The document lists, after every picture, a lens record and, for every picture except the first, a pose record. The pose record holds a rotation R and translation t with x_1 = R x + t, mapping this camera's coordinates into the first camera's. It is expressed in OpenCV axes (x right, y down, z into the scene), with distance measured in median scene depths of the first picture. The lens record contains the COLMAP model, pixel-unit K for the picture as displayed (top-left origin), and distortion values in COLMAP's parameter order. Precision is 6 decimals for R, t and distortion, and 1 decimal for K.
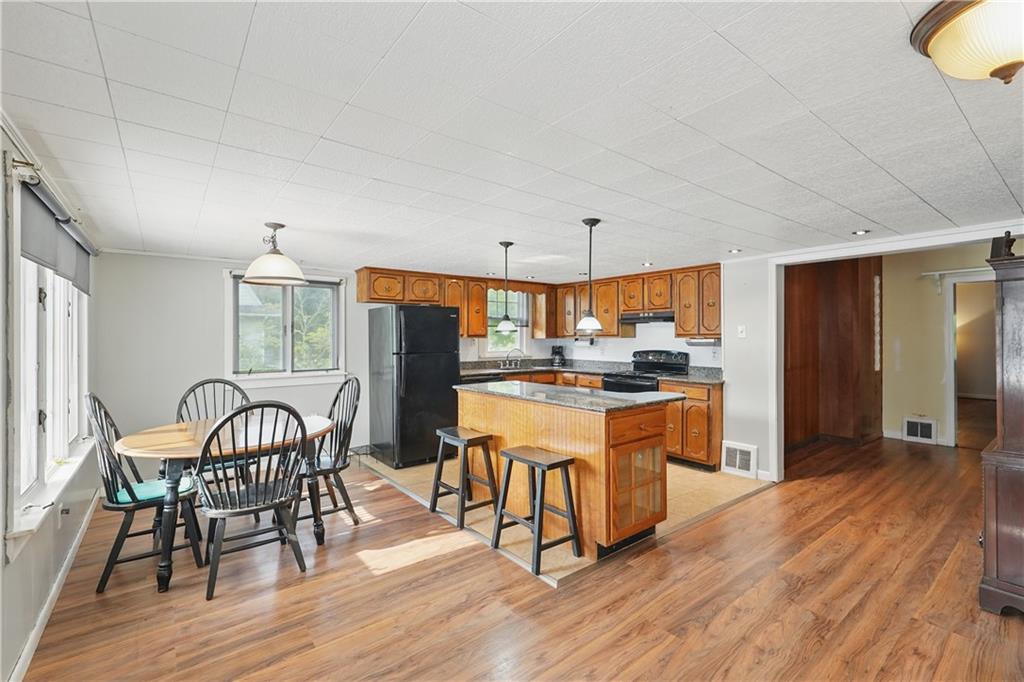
lens RADIAL K [[453.3, 0, 516.8], [0, 453.3, 337.7], [0, 0, 1]] dist [-0.007976, 0.003763]
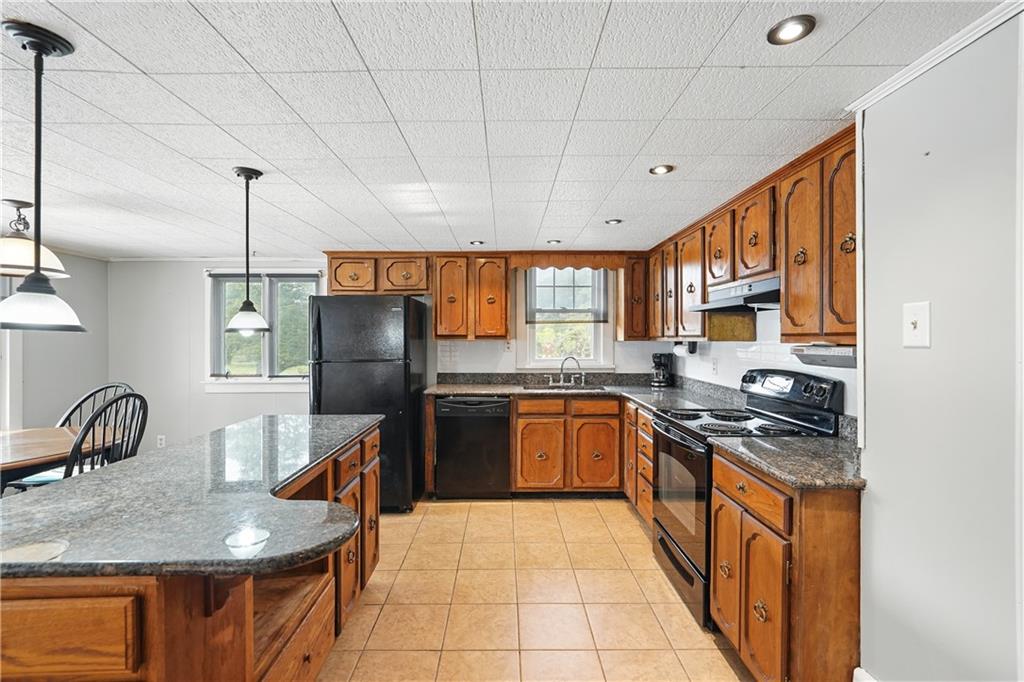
lens RADIAL K [[453.3, 0, 514.3], [0, 453.3, 339.4], [0, 0, 1]] dist [-0.007976, 0.003763]
pose [[0.793699, 0.003998, -0.608297, 0.441611], [-0.000976, 0.999985, 0.005298, -0.004901], [0.608310, -0.003611, 0.793691, 0.584539]]
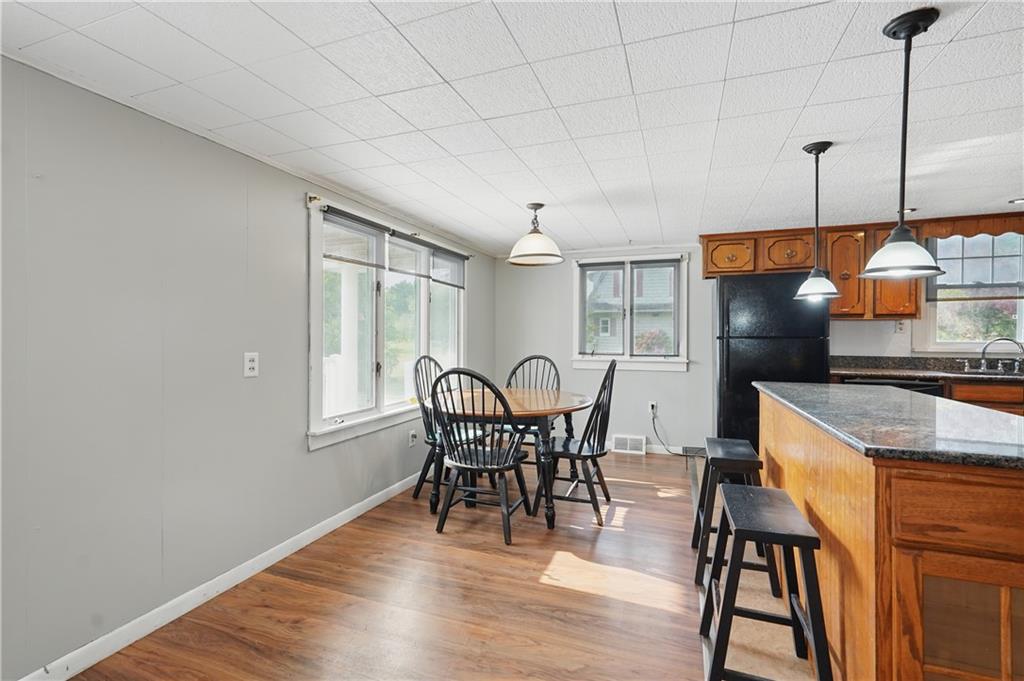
lens RADIAL K [[453.3, 0, 513.2], [0, 453.3, 336.1], [0, 0, 1]] dist [-0.007976, 0.003763]
pose [[0.515352, 0.006287, -0.856956, 0.215956], [-0.004212, 0.999980, 0.004803, 0.029126], [0.856968, 0.001134, 0.515368, 0.276420]]
